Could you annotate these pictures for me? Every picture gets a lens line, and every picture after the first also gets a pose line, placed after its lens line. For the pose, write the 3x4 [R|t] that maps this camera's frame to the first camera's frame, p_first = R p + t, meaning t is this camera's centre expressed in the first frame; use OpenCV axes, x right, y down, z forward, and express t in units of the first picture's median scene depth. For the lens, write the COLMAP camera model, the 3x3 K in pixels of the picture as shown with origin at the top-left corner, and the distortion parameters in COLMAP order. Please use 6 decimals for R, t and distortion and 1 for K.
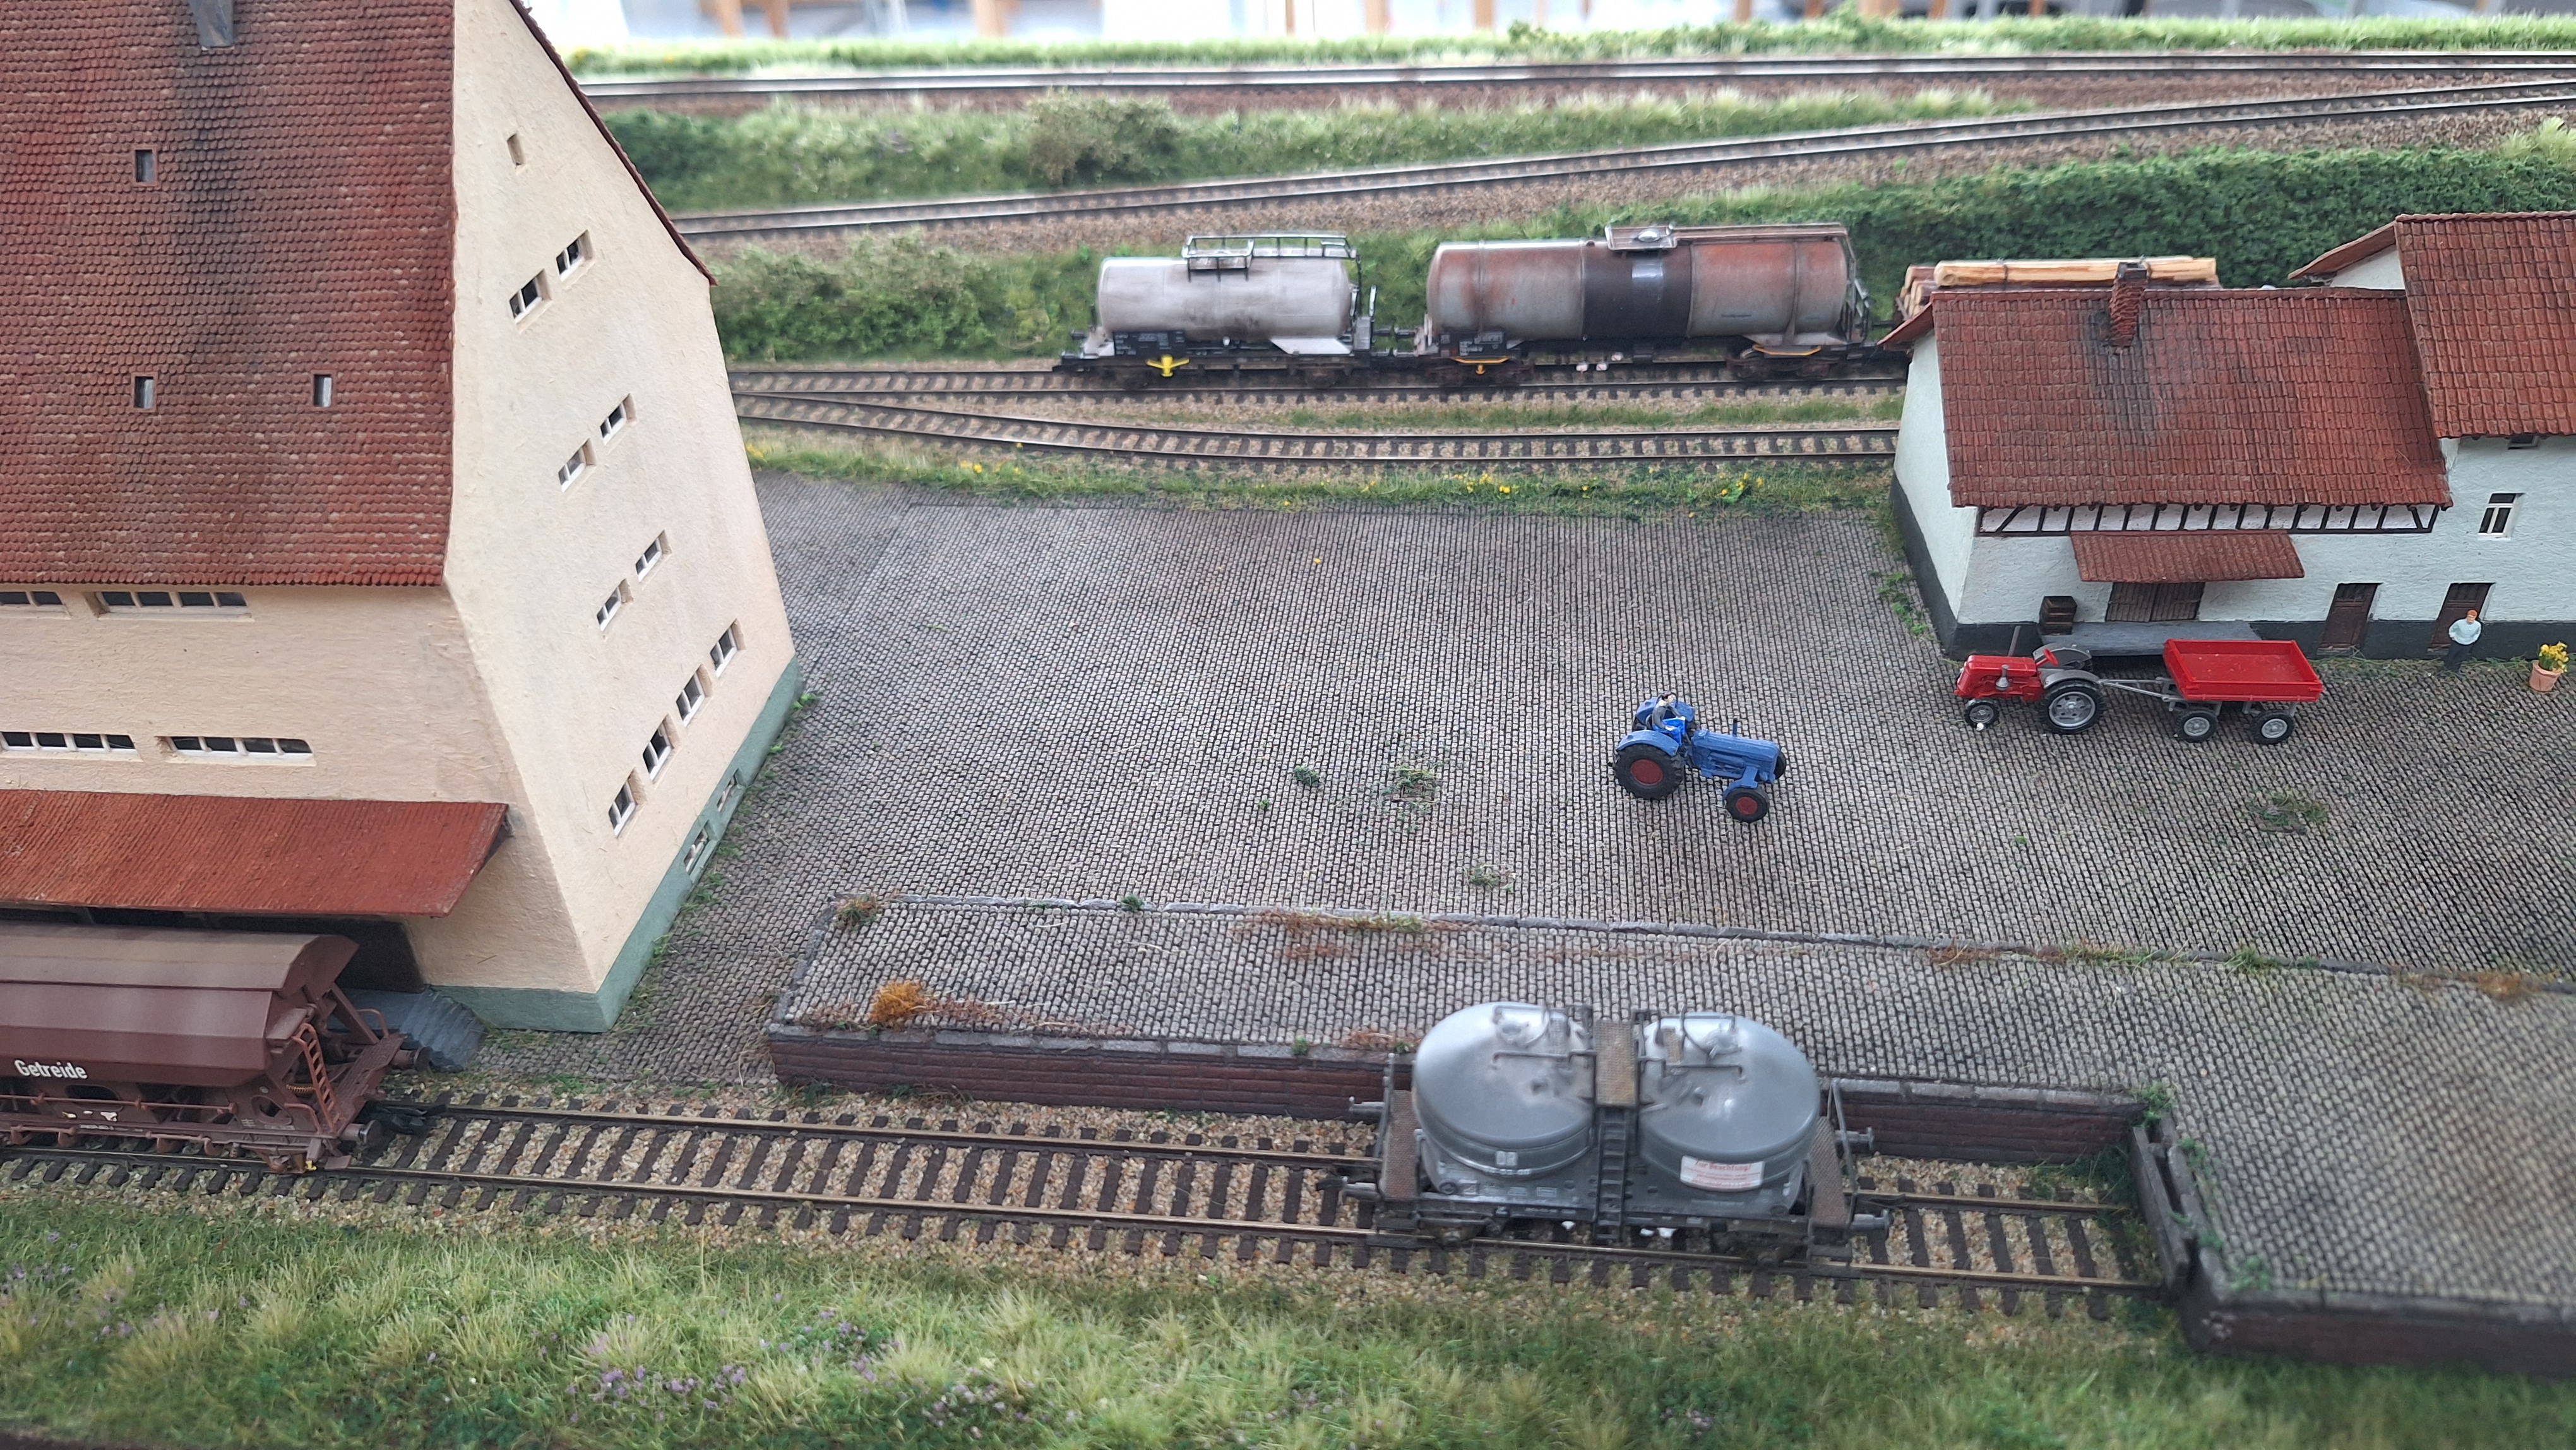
lens RADIAL K [[1816.0, 0, 1288.0], [0, 1816.0, 725.0], [0, 0, 1]] dist [0.073502, -0.140676]
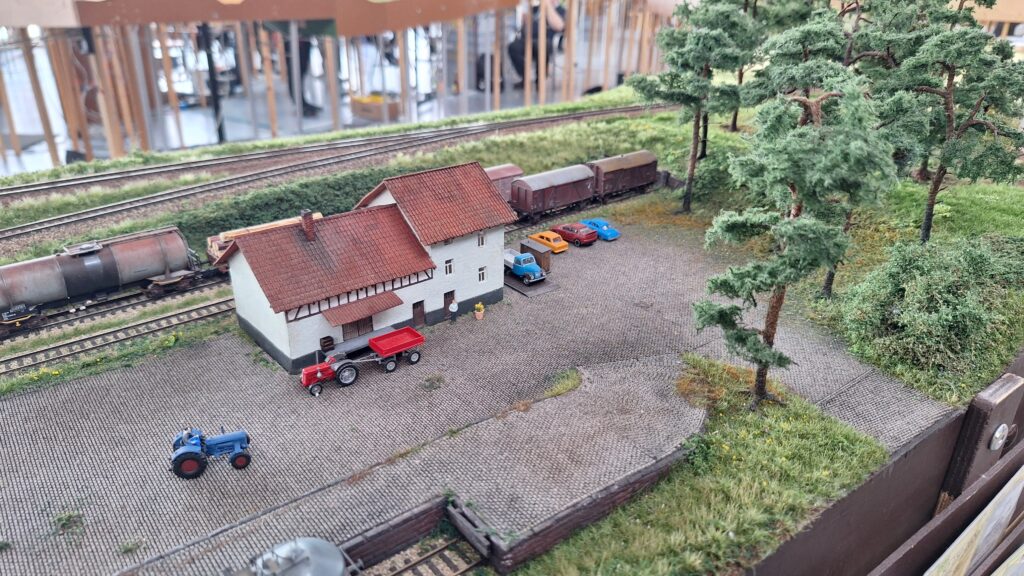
lens RADIAL K [[721.8, 0, 512.0], [0, 721.8, 288.0], [0, 0, 1]] dist [0.073502, -0.140676]
pose [[0.694453, -0.233839, 0.680482, -0.064906], [0.369932, 0.927189, -0.058911, 0.021200], [-0.617159, 0.292643, 0.730393, 0.084004]]
